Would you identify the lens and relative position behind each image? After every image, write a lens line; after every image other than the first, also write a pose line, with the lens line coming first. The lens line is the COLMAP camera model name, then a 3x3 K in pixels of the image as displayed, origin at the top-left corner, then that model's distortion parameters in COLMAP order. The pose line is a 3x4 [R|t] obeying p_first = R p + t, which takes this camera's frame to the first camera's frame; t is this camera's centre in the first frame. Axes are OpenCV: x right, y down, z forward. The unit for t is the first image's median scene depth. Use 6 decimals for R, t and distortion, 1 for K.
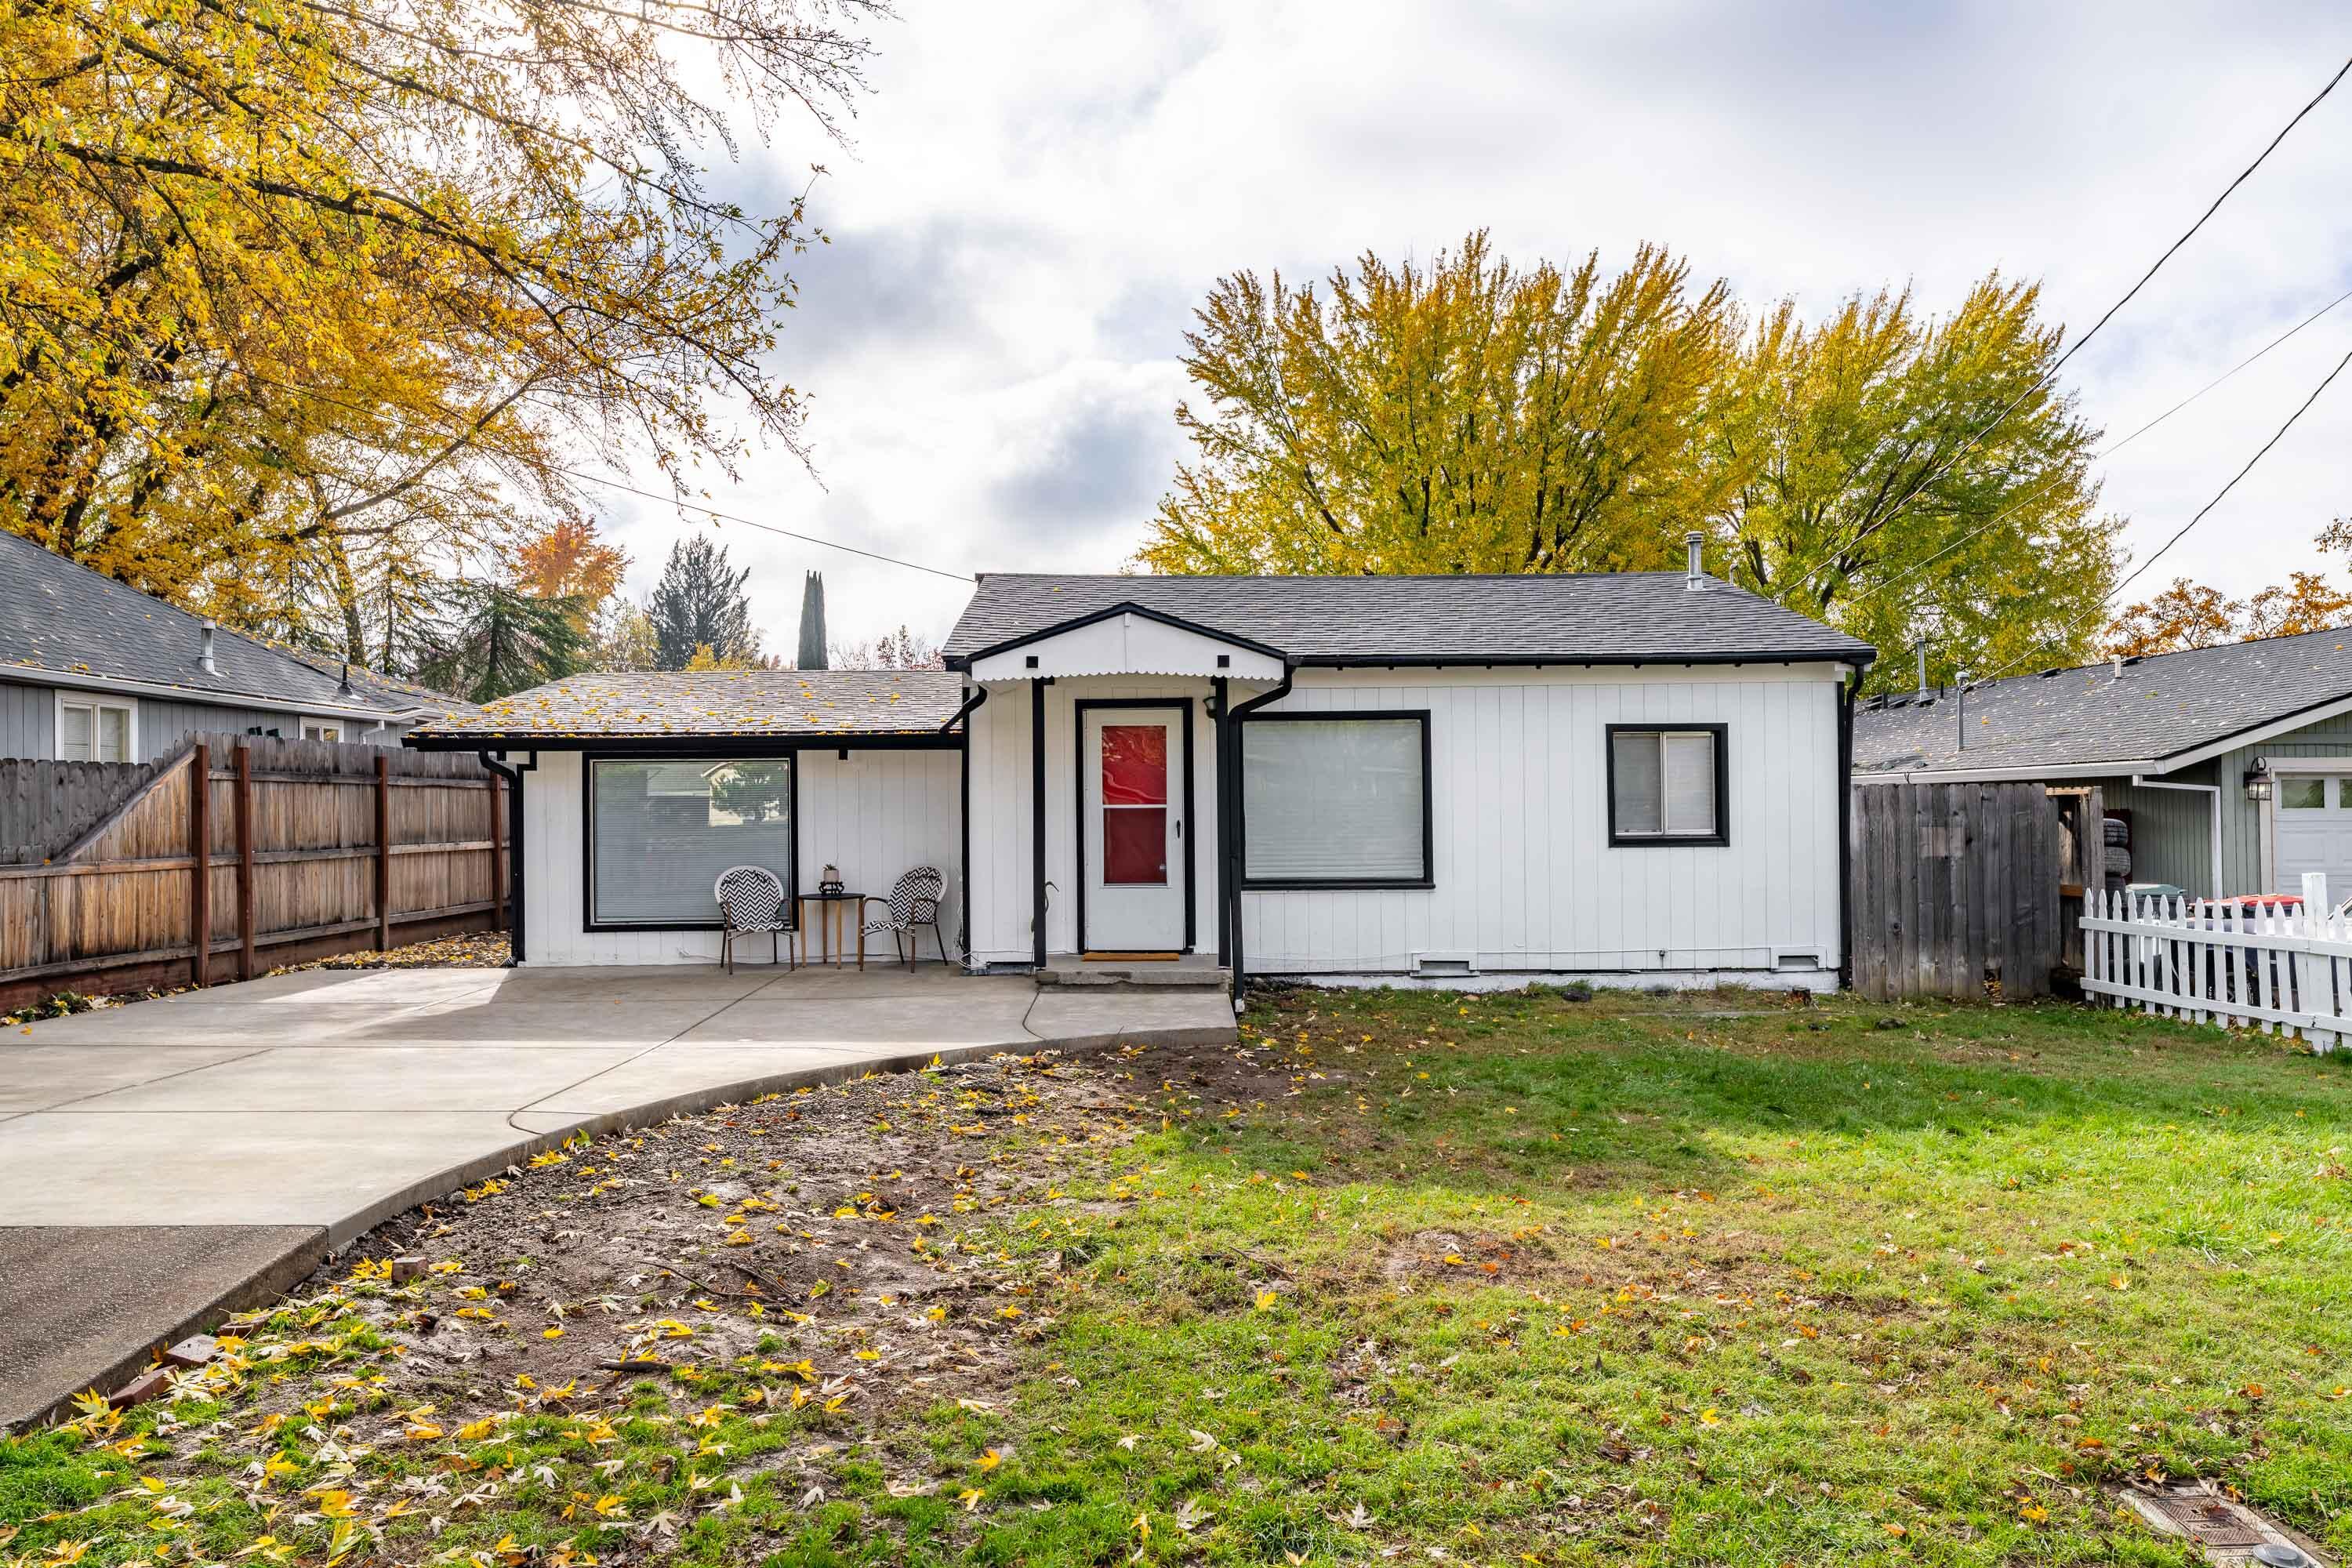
lens RADIAL K [[1567.0, 0, 1176.0], [0, 1567.0, 784.0], [0, 0, 1]] dist [0.001260, 0.001232]
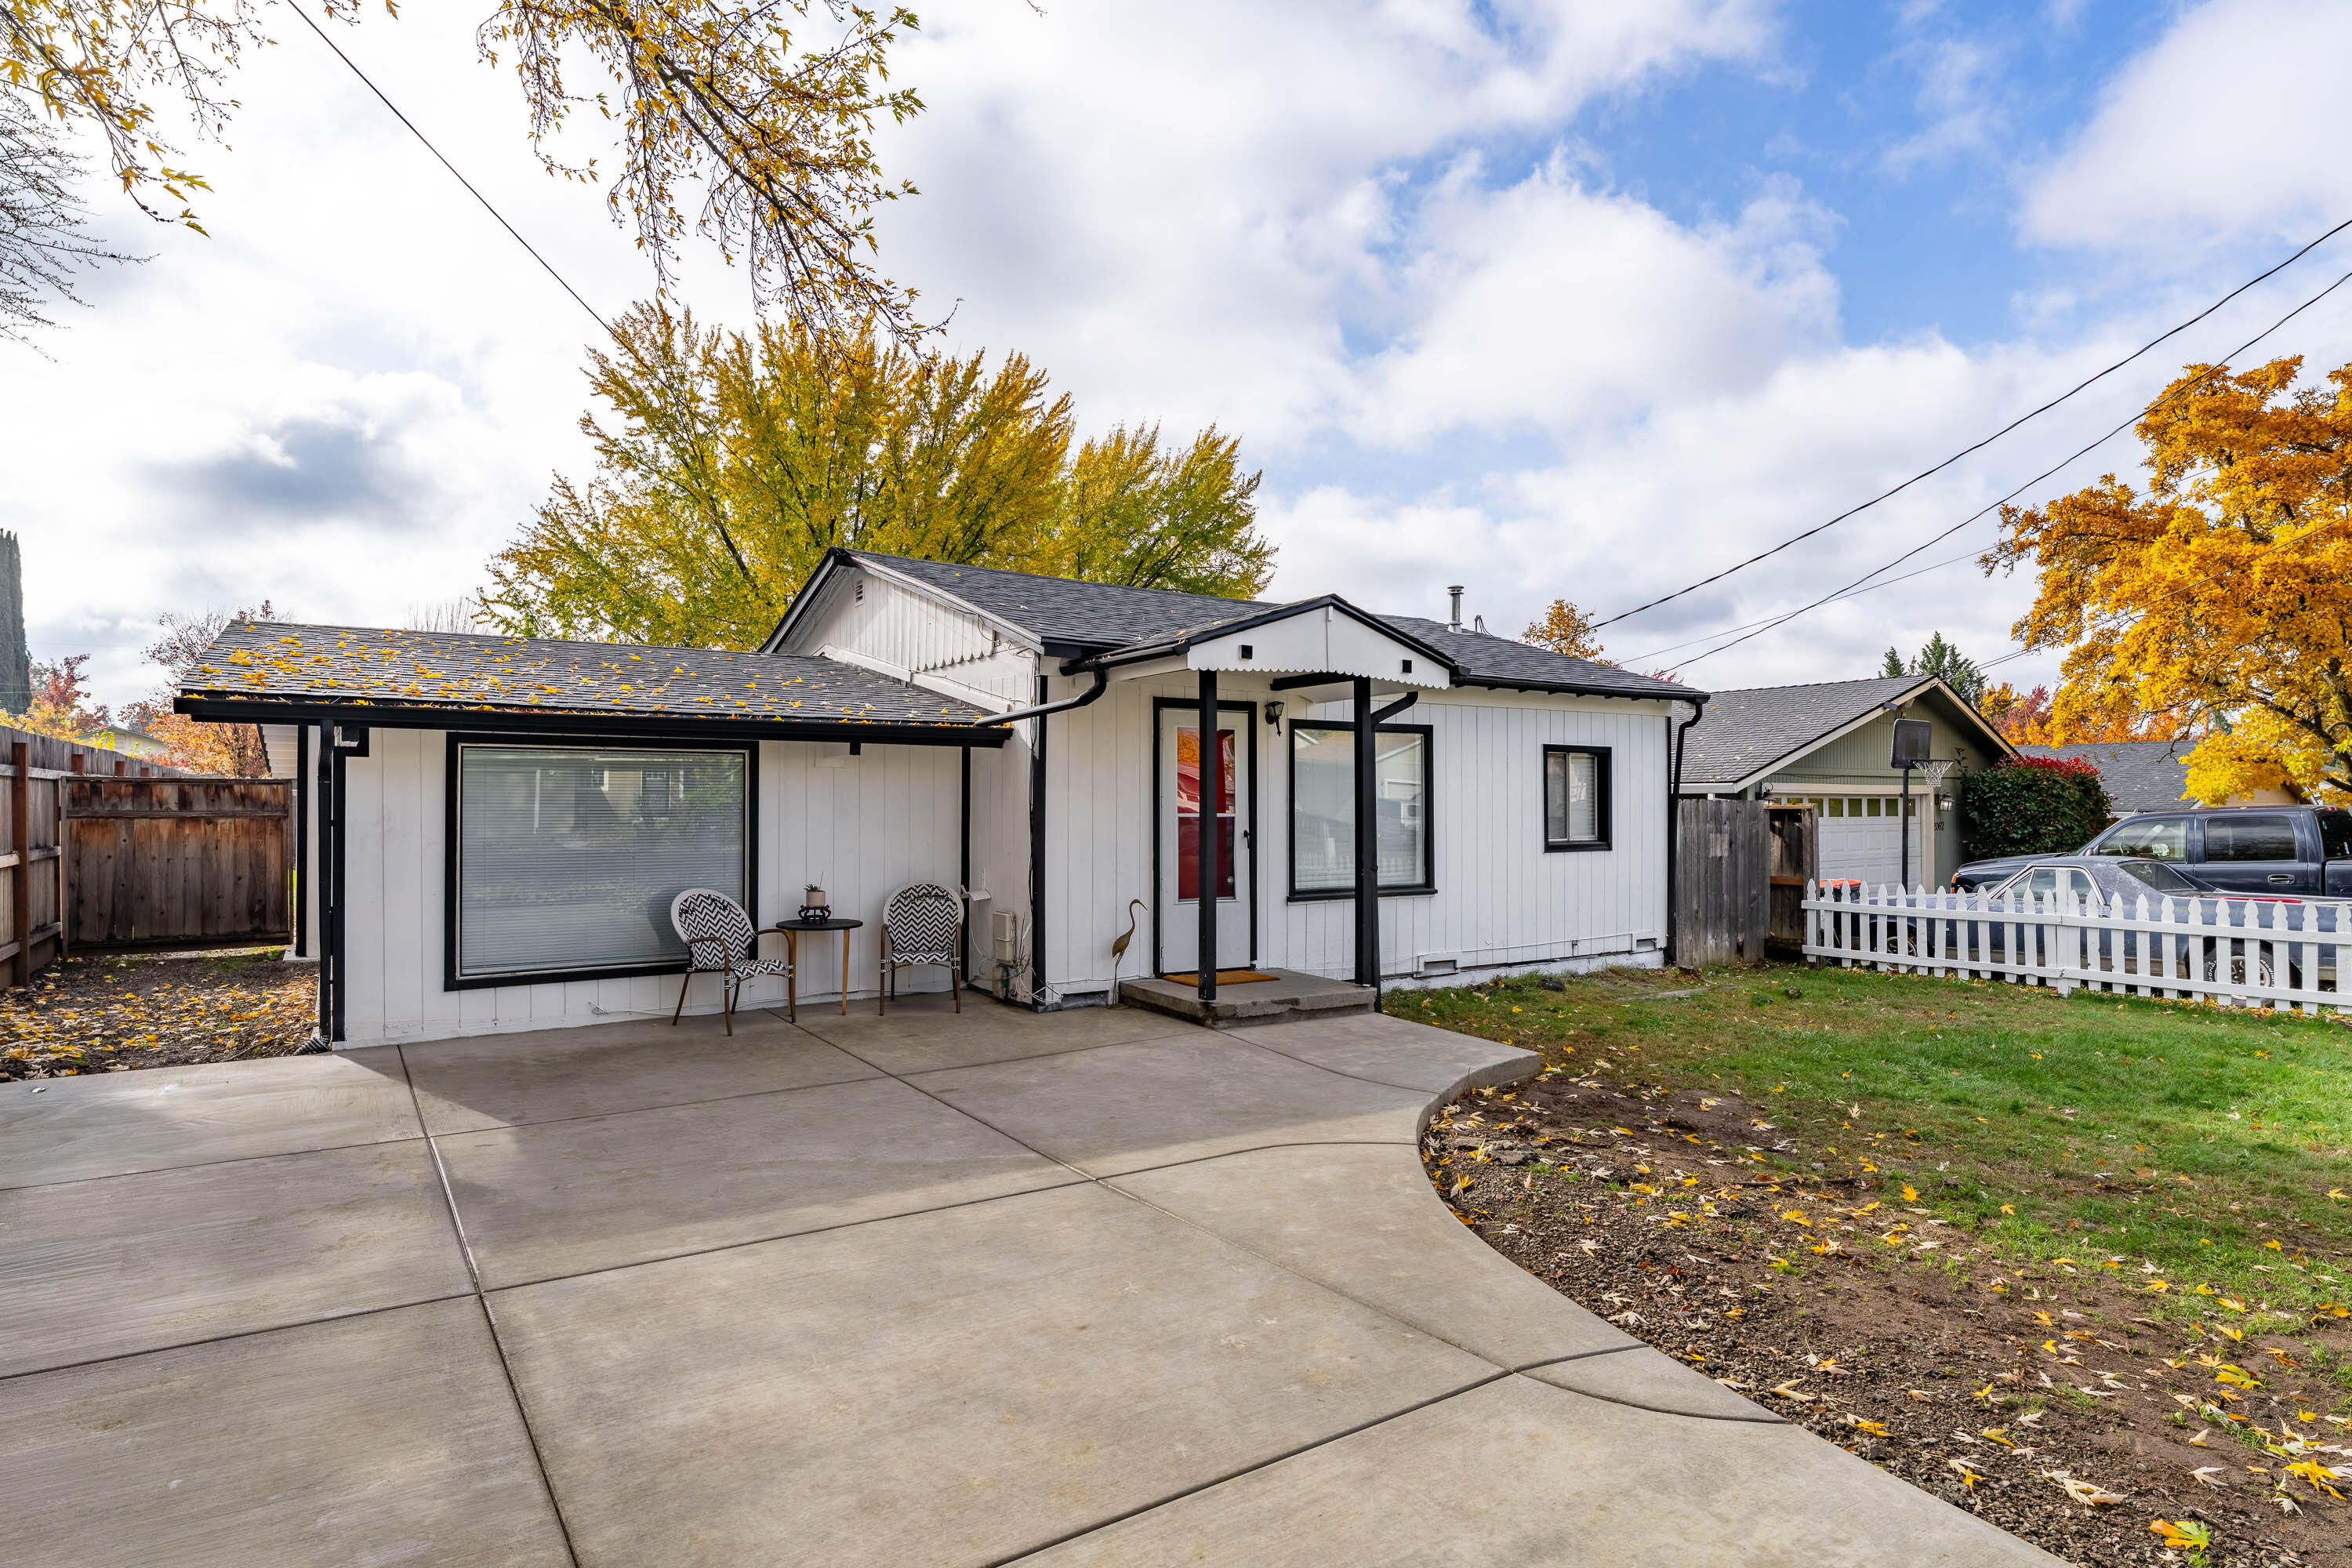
lens RADIAL K [[1236.8, 0, 1179.2], [0, 1236.8, 776.2], [0, 0, 1]] dist [0.002572, -0.000037]
pose [[0.837122, 0.020491, 0.546632, -0.436804], [-0.017060, 0.999790, -0.011353, -0.000164], [-0.546749, 0.000179, 0.837296, 0.389759]]
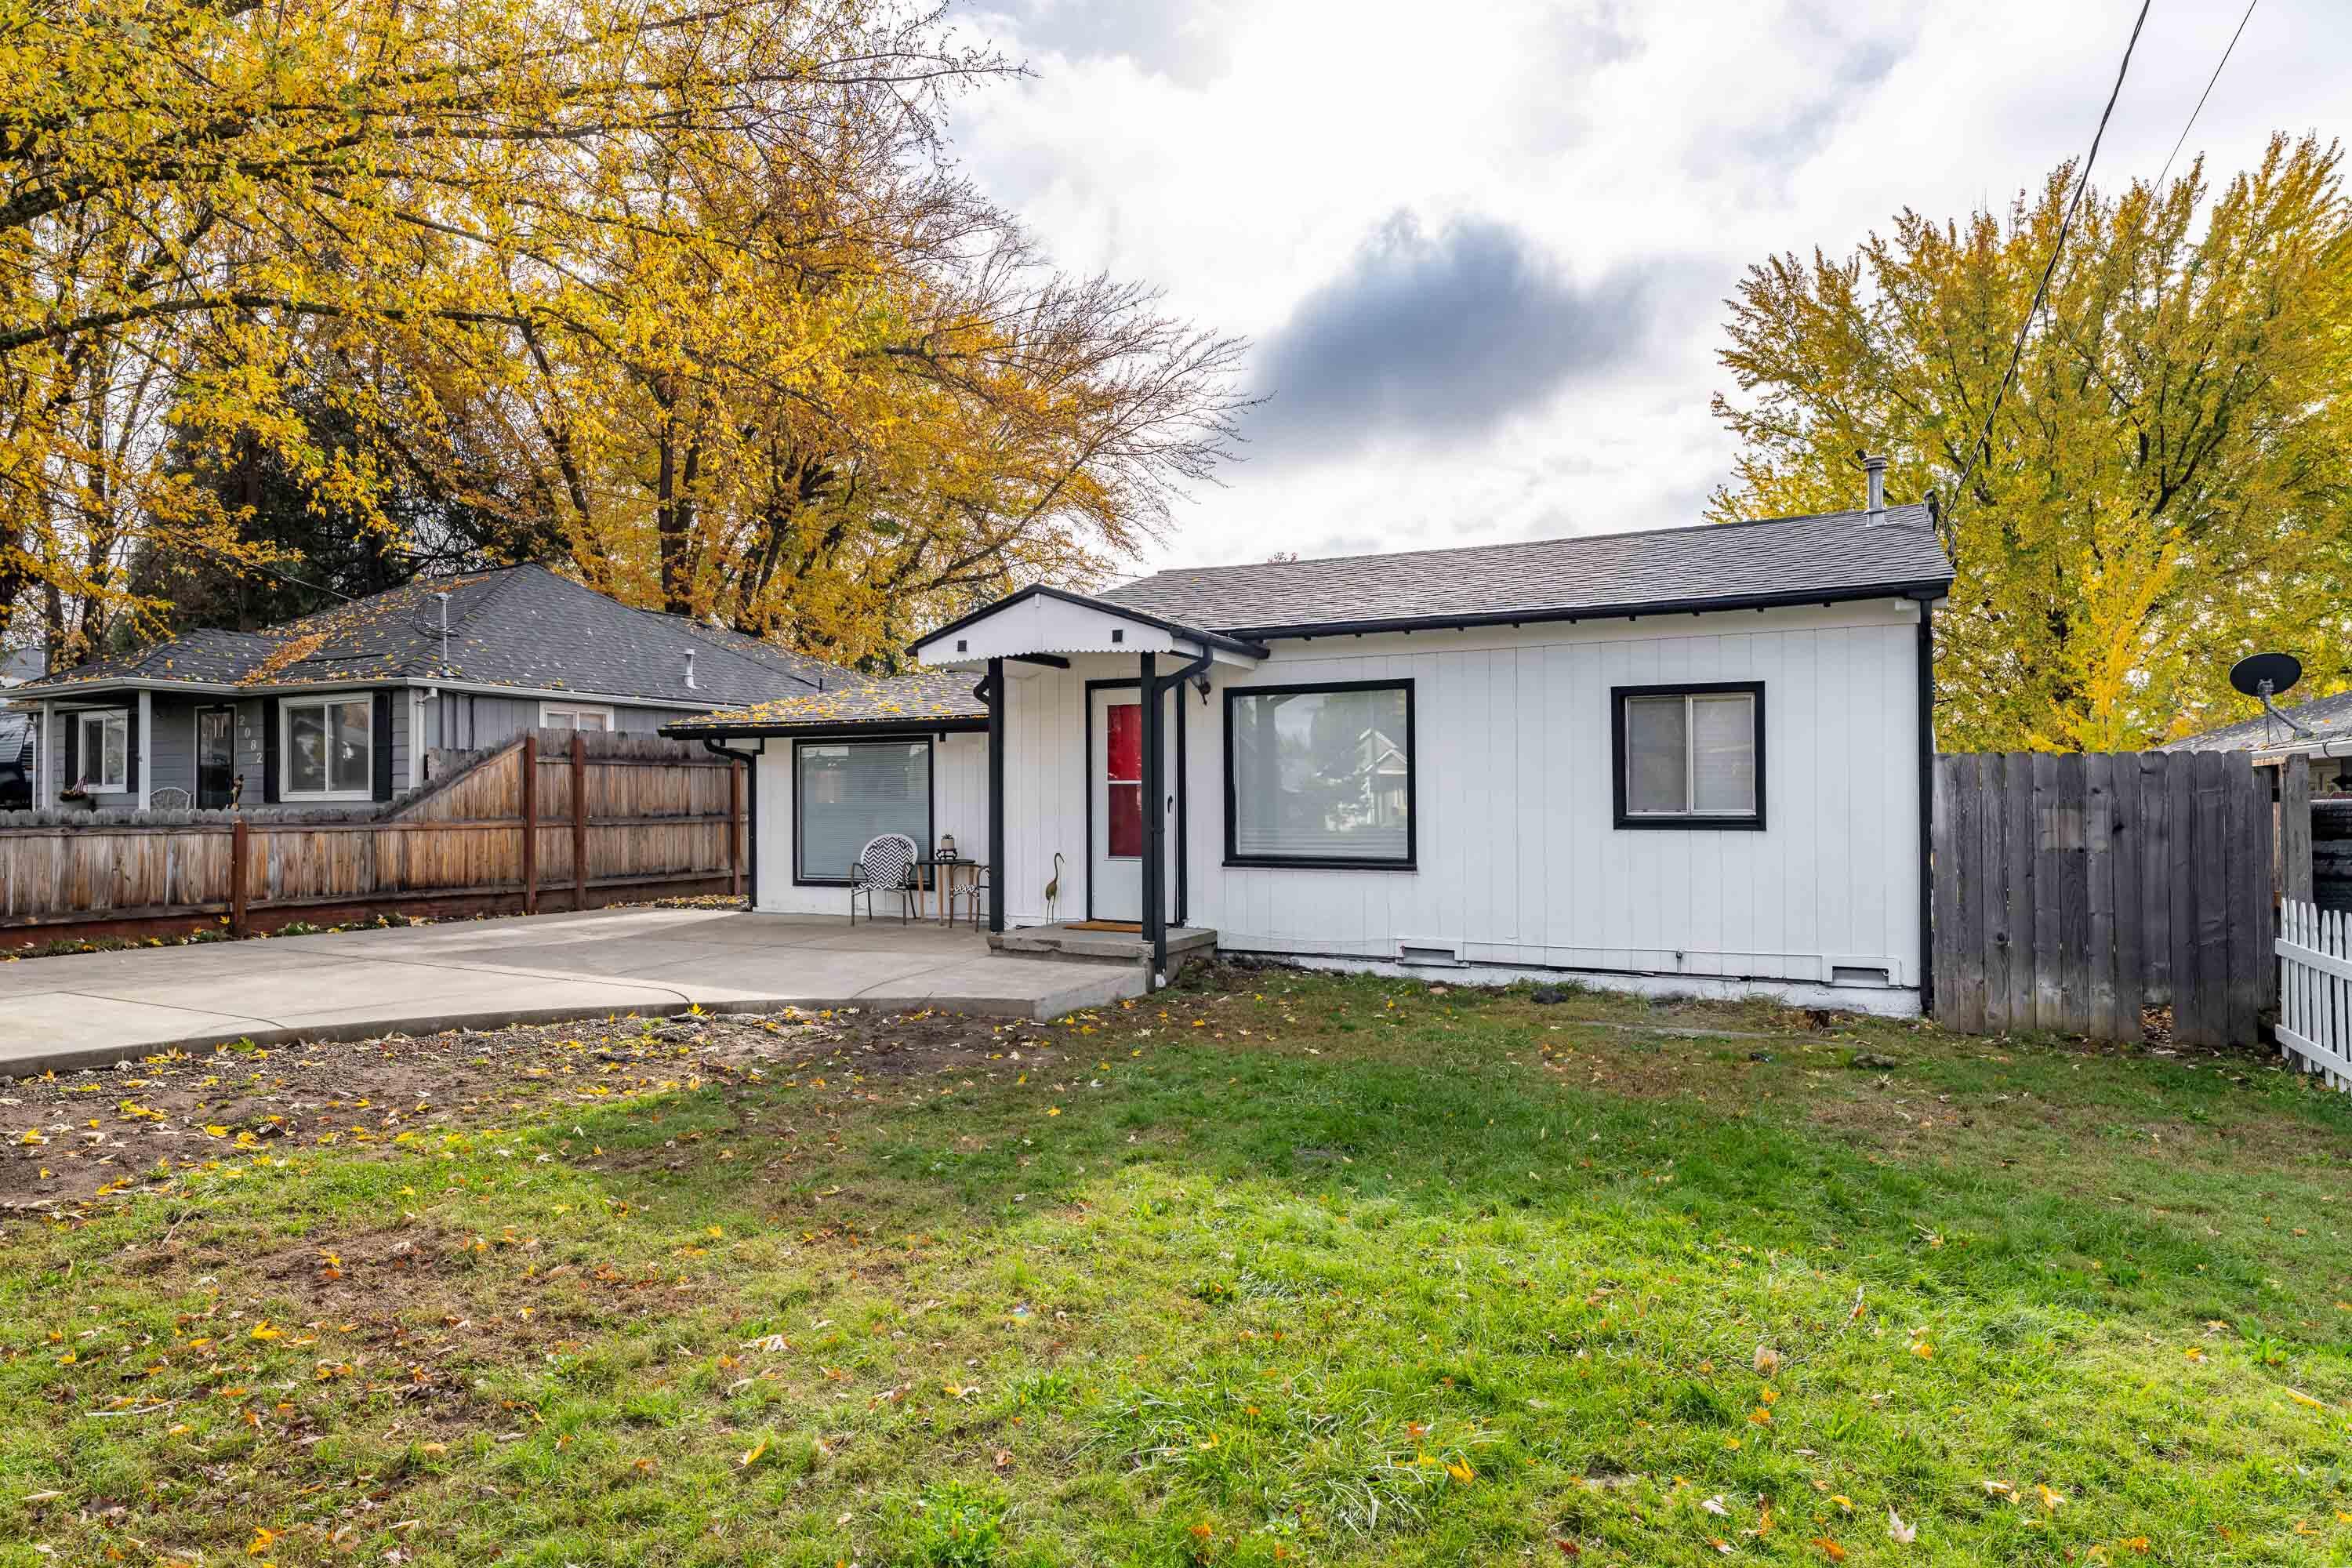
lens RADIAL K [[1344.8, 0, 1171.1], [0, 1344.8, 788.9], [0, 0, 1]] dist [-0.001932, 0.000243]
pose [[0.881276, 0.001601, -0.472600, 0.409642], [0.004183, 0.999929, 0.011189, 0.008728], [0.472584, -0.011838, 0.881206, 0.226906]]
